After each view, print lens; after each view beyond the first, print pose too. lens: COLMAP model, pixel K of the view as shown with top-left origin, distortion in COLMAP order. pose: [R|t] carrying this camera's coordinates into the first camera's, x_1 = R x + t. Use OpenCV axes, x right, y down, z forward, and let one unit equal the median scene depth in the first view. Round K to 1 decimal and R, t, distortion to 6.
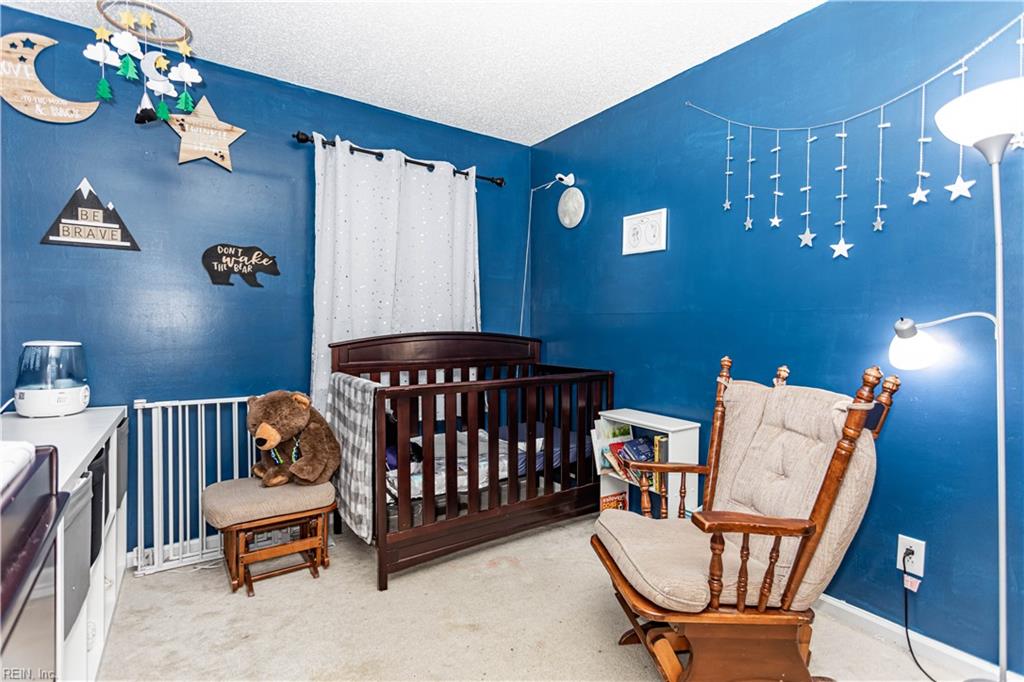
lens RADIAL K [[503.3, 0, 532.5], [0, 503.3, 341.5], [0, 0, 1]] dist [-0.001118, 0.000033]
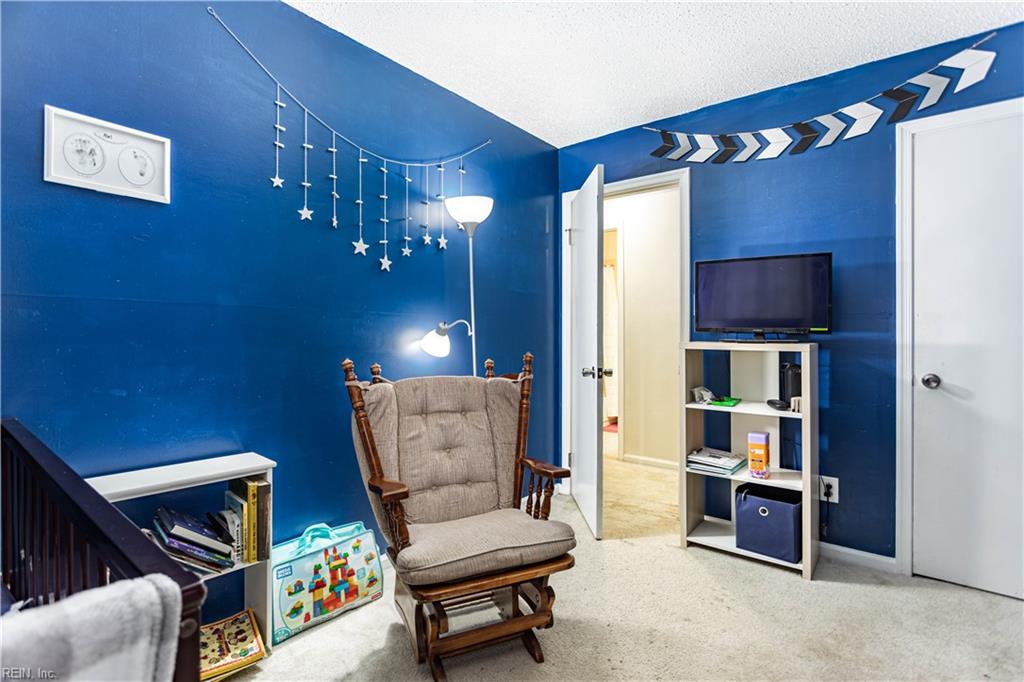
lens RADIAL K [[492.0, 0, 512.8], [0, 492.0, 333.8], [0, 0, 1]] dist [-0.002795, 0.000166]
pose [[-0.257172, -0.007460, 0.966337, -0.575051], [0.017649, 0.999767, 0.012415, -0.021753], [-0.966204, 0.020247, -0.256981, 0.939593]]
